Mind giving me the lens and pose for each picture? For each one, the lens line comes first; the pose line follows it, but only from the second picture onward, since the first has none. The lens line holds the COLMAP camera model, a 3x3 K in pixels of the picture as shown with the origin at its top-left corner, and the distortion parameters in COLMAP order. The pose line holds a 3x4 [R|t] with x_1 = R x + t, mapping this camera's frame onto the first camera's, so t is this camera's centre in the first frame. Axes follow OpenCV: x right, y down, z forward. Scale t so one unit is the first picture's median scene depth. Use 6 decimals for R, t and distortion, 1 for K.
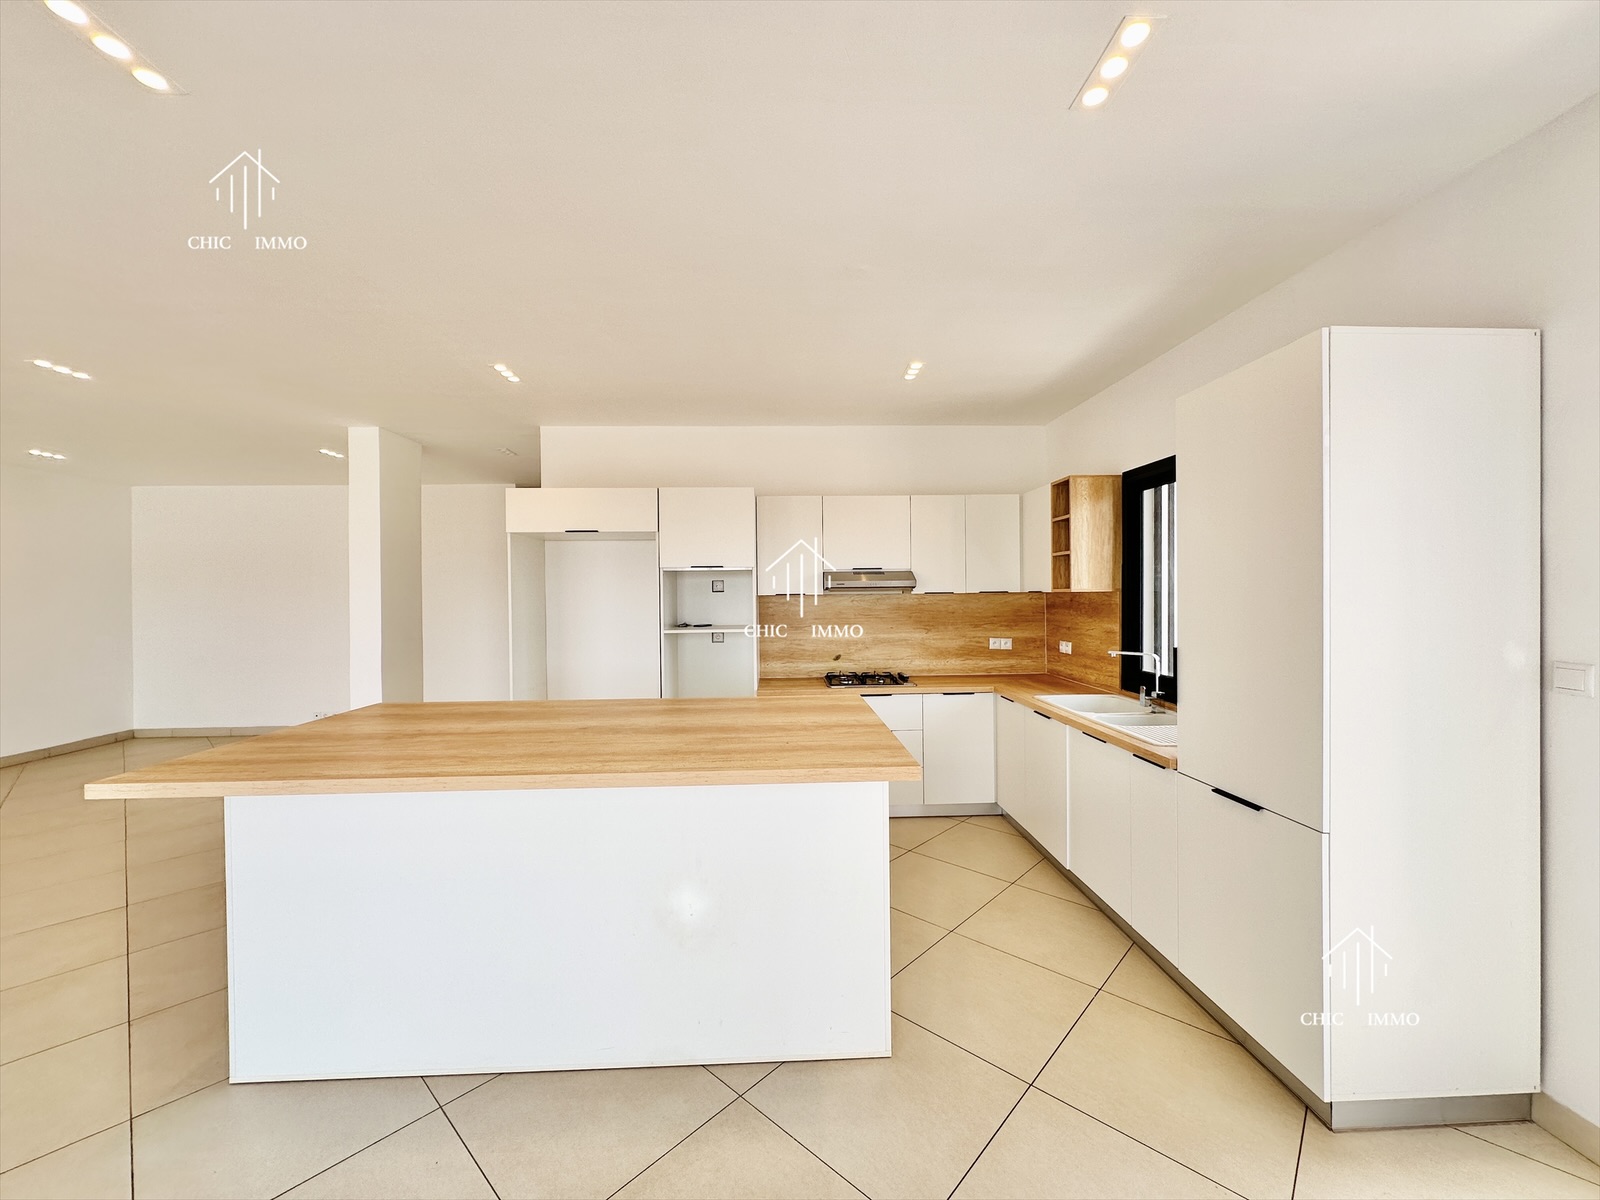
lens RADIAL K [[634.2, 0, 804.5], [0, 634.2, 598.4], [0, 0, 1]] dist [0.002047, 0.000111]
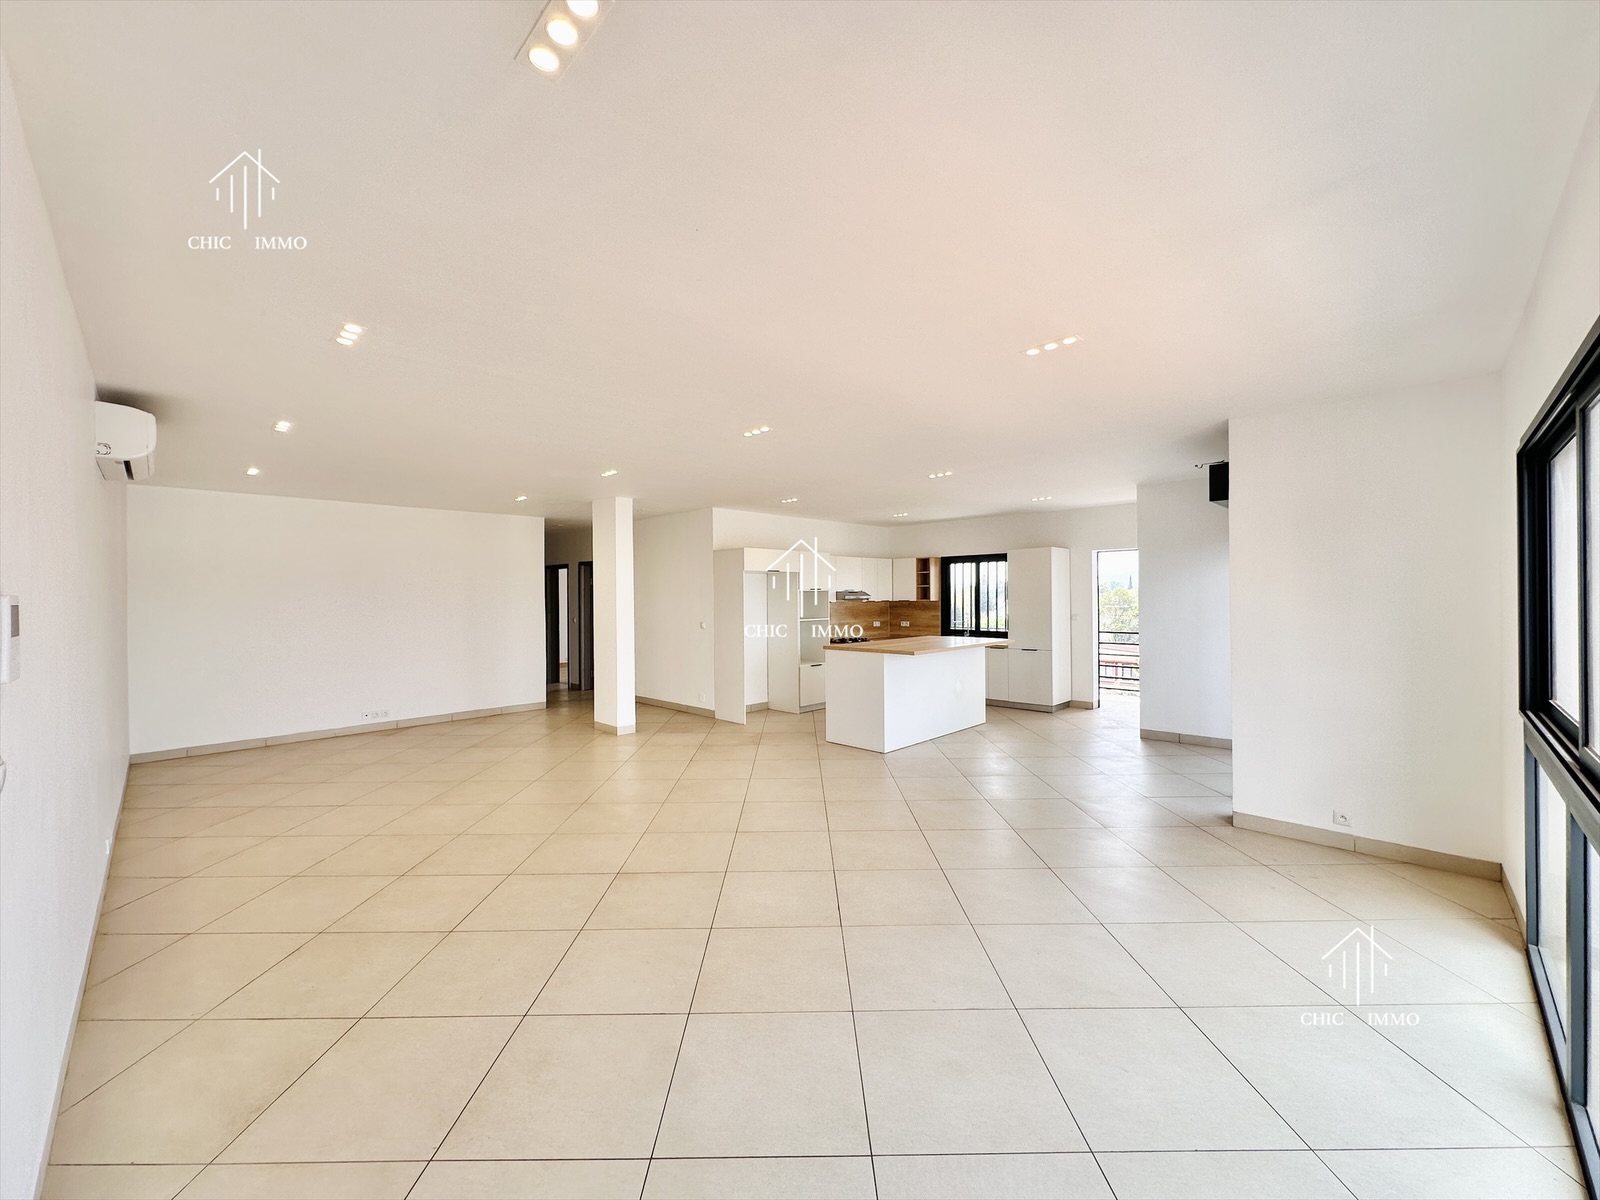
lens RADIAL K [[634.2, 0, 793.7], [0, 634.2, 605.5], [0, 0, 1]] dist [0.002047, 0.000111]
pose [[0.737857, -0.006920, 0.674922, -1.512414], [0.011569, 0.999930, -0.002394, 0.008399], [-0.674858, 0.009574, 0.737885, -0.482926]]
